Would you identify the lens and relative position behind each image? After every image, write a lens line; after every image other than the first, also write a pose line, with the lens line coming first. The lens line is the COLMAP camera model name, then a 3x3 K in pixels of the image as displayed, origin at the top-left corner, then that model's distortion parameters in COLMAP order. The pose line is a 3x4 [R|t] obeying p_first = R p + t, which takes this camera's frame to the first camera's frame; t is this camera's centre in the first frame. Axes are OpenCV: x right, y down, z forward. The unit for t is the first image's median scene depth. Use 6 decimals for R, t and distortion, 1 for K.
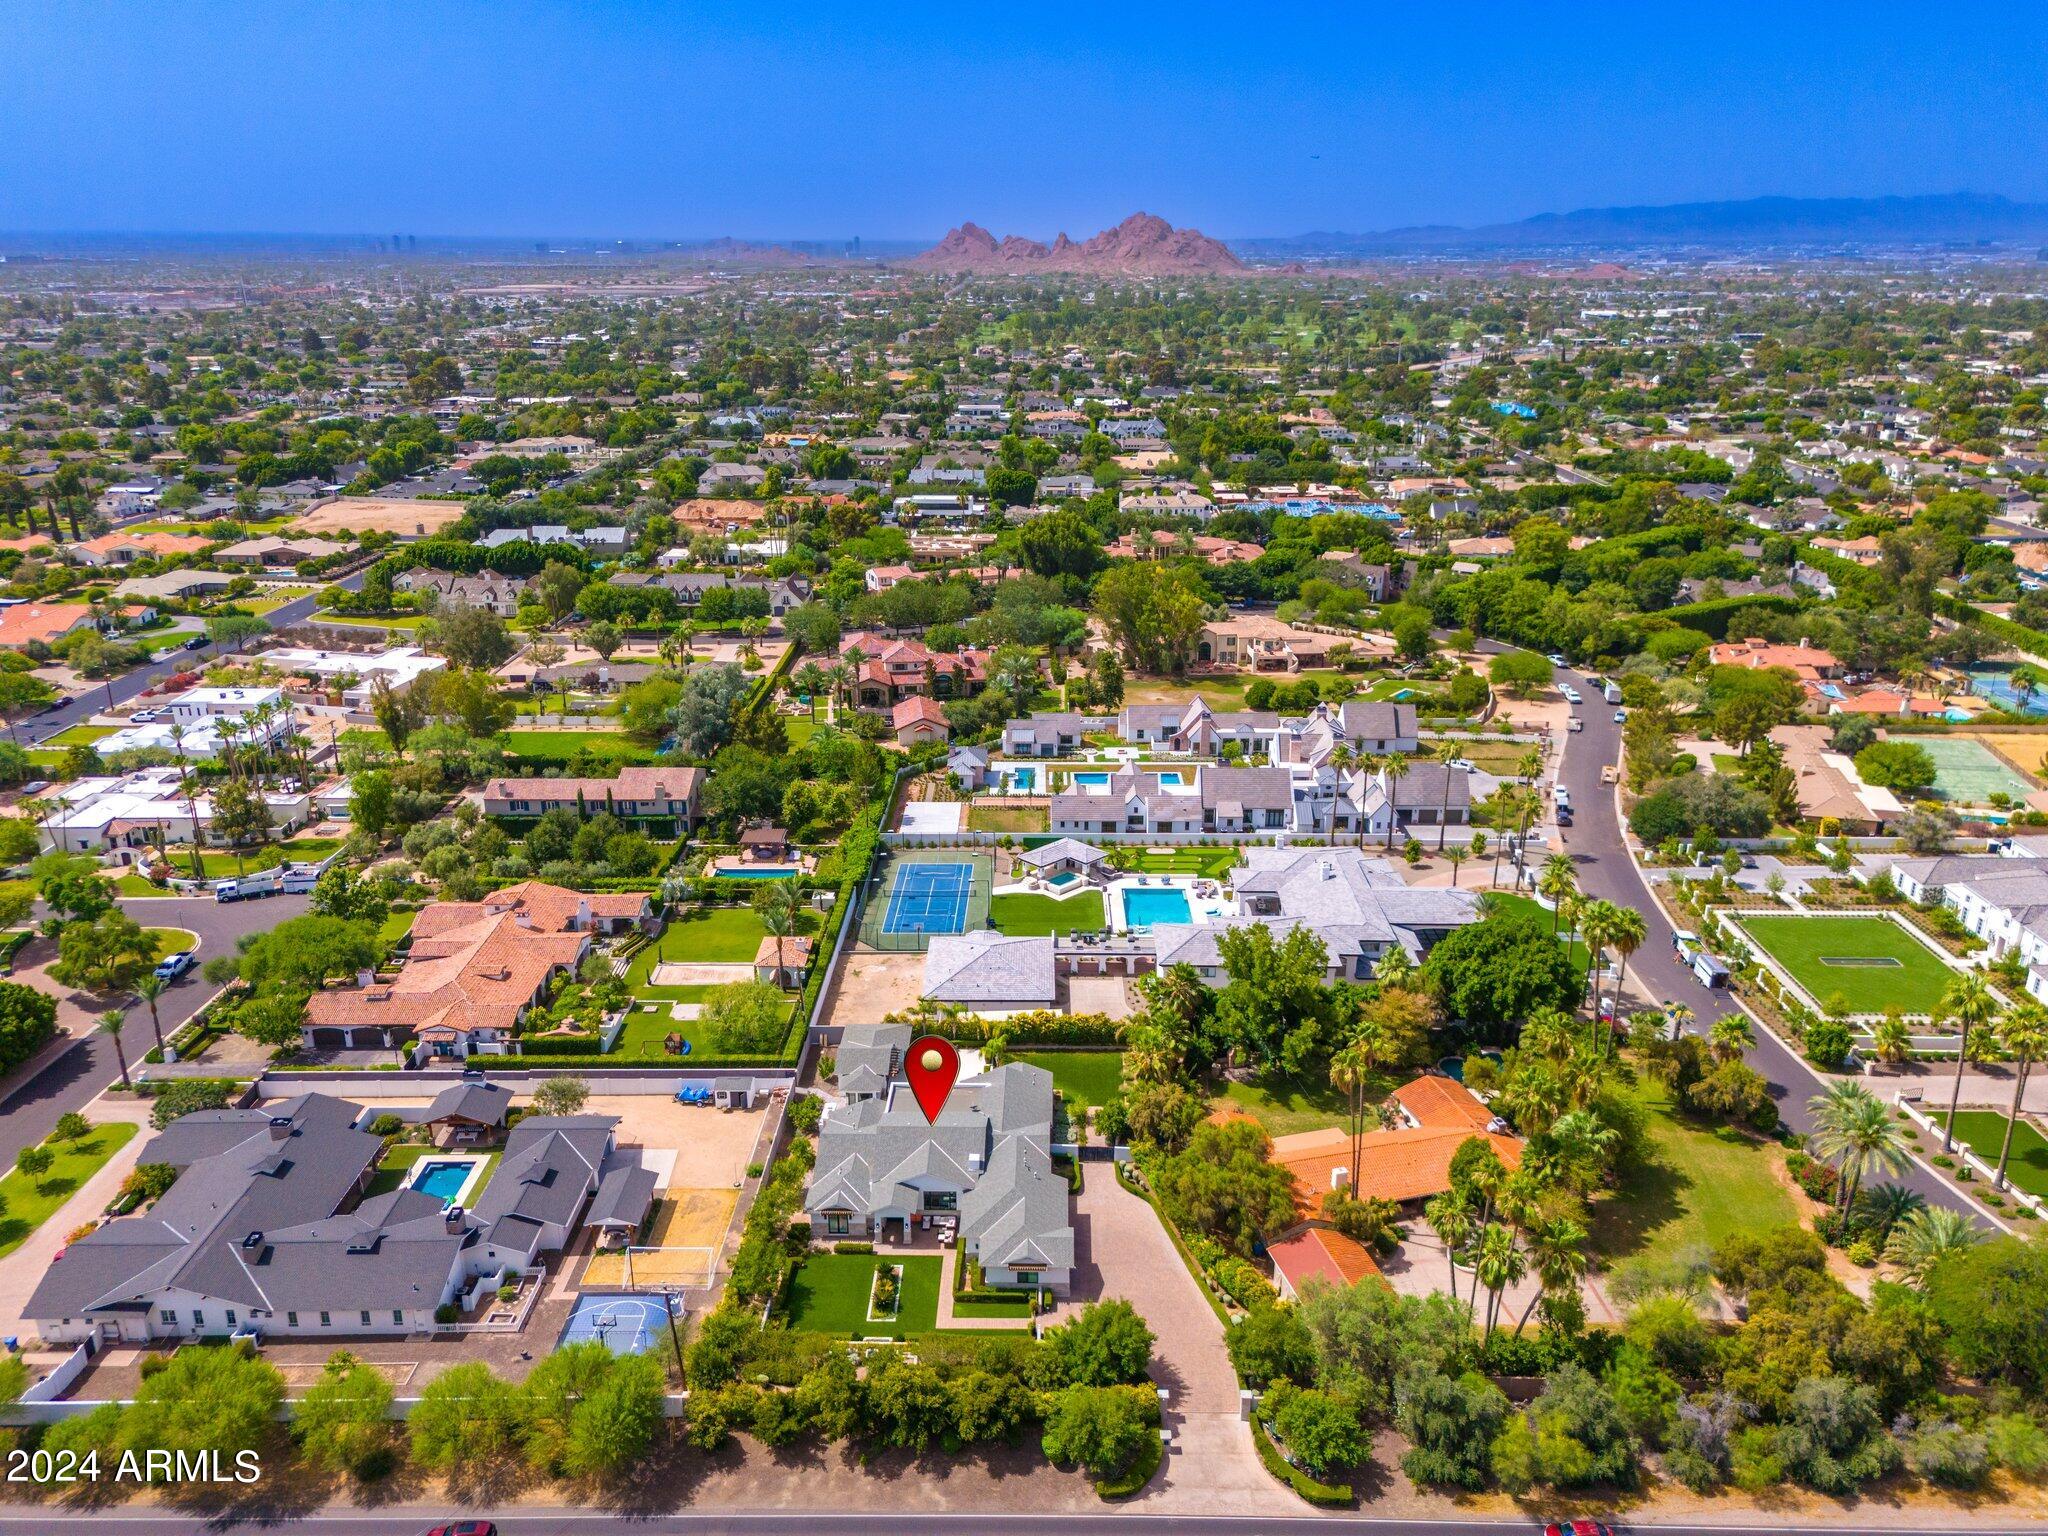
lens RADIAL K [[1493.5, 0, 1024.0], [0, 1493.5, 768.0], [0, 0, 1]] dist [0.091465, -0.078033]
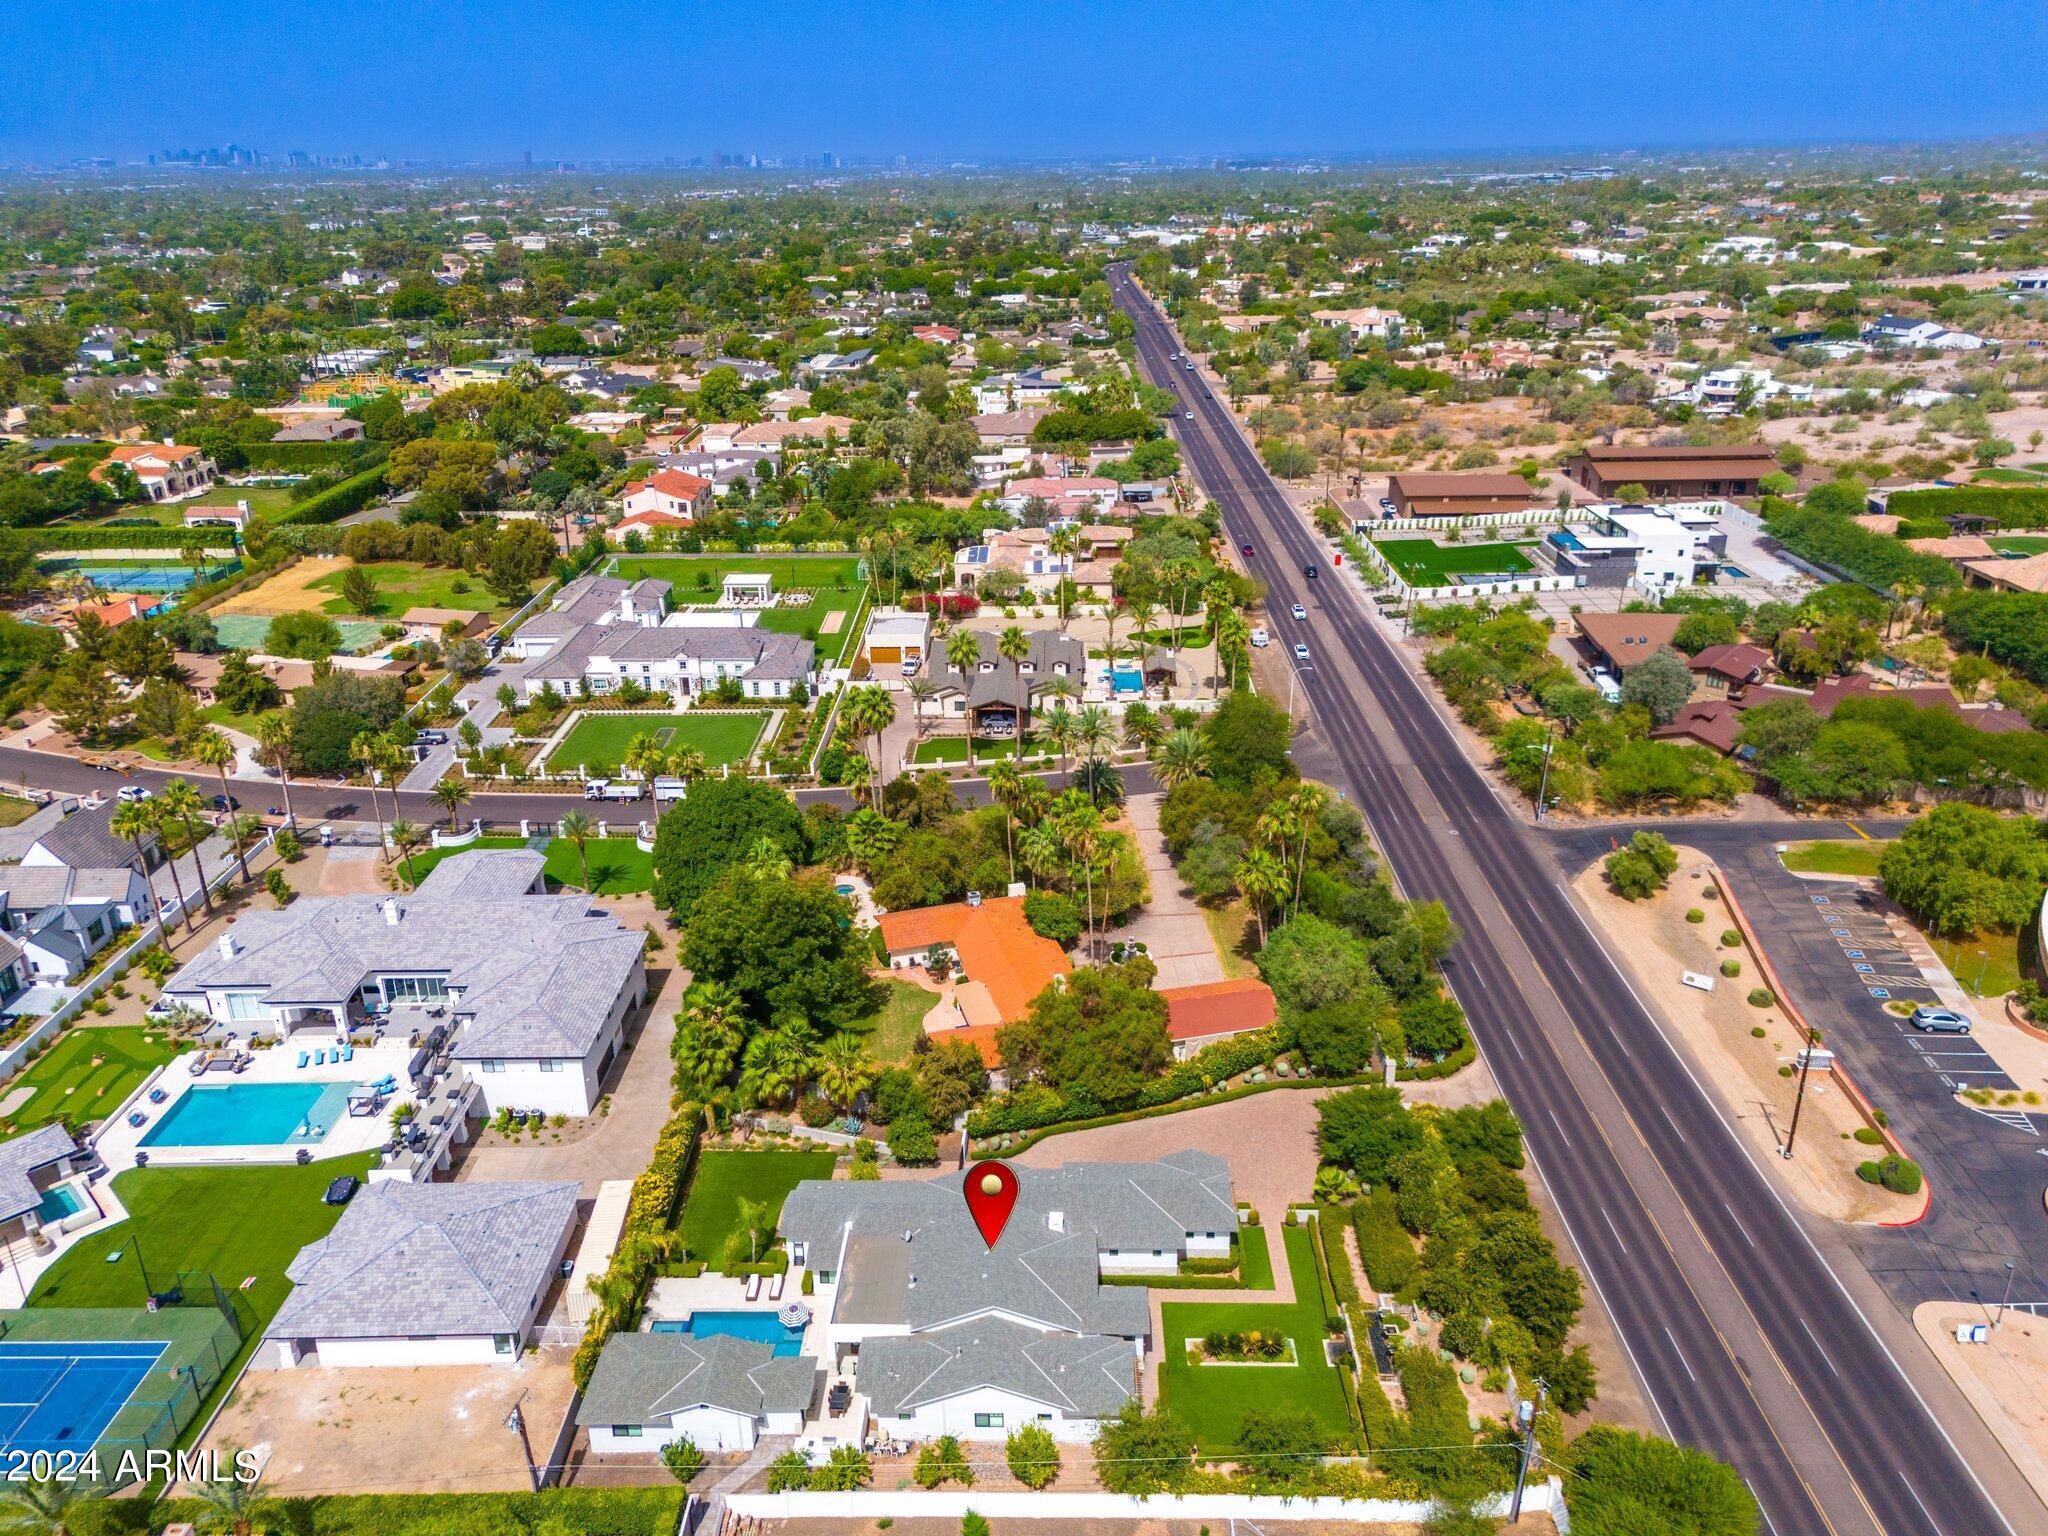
lens RADIAL K [[1504.4, 0, 1024.0], [0, 1504.4, 768.0], [0, 0, 1]] dist [0.076310, -0.043883]
pose [[0.000546, -0.377847, 0.925868, -0.420572], [0.342964, 0.869784, 0.354757, -0.136252], [-0.939349, 0.317345, 0.130063, 0.546033]]
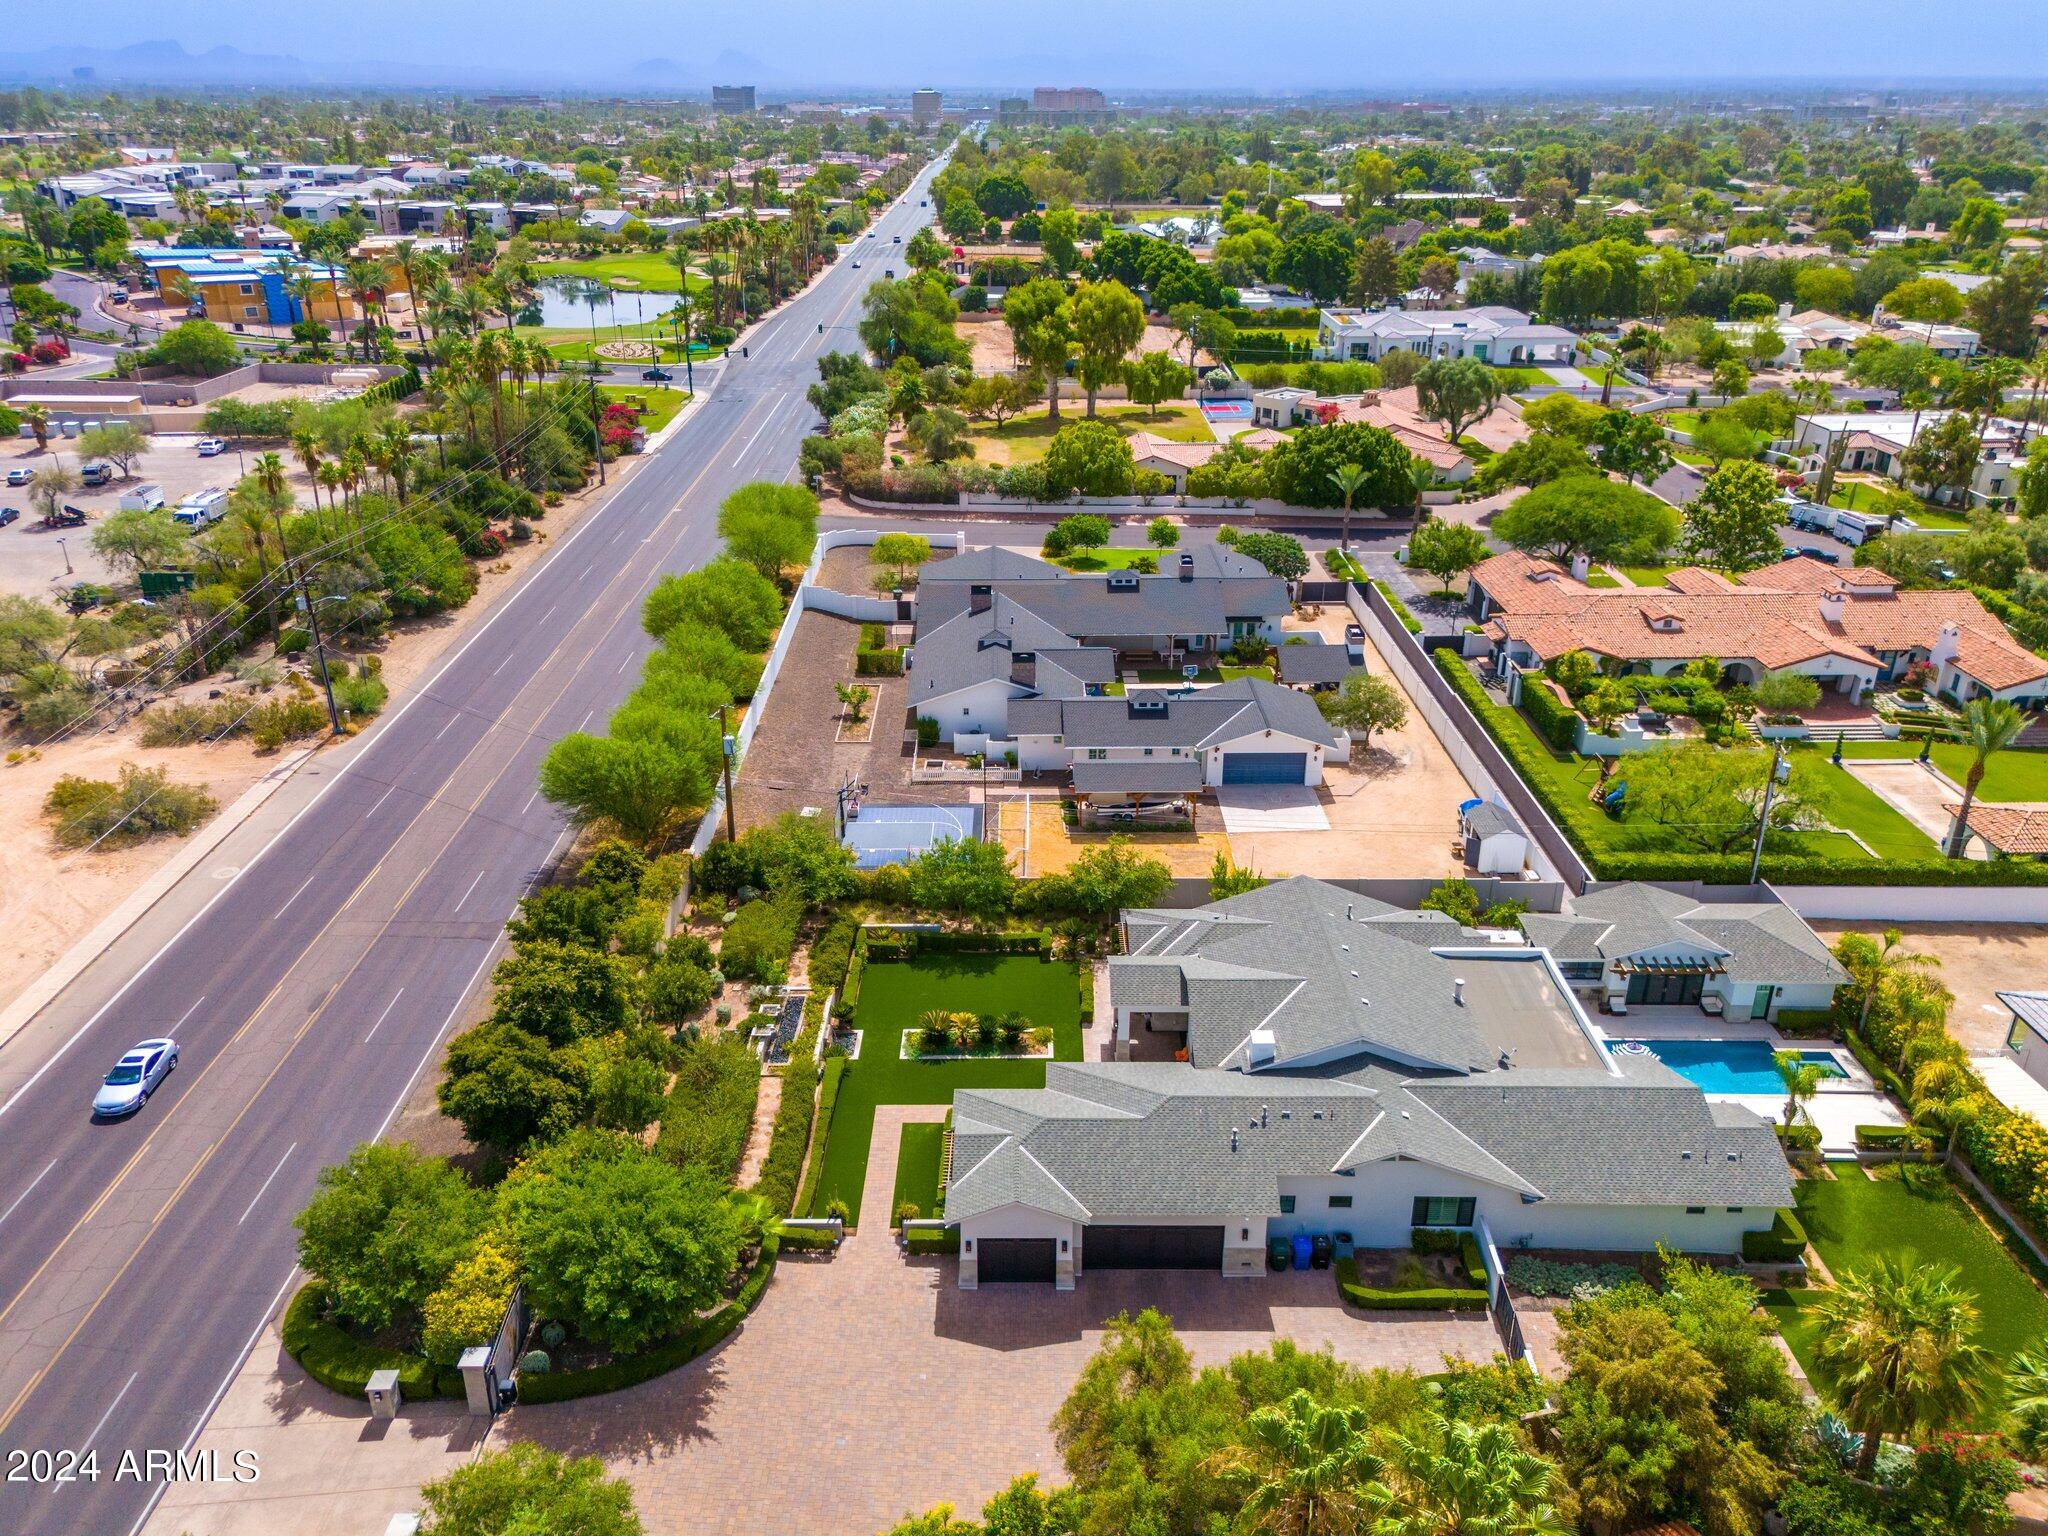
lens RADIAL K [[1504.4, 0, 1024.0], [0, 1504.4, 768.0], [0, 0, 1]] dist [0.076310, -0.043883]
pose [[0.018844, 0.413931, -0.910113, 0.222491], [-0.334373, 0.860470, 0.384430, 0.025171], [0.942252, 0.297073, 0.154622, 0.541569]]
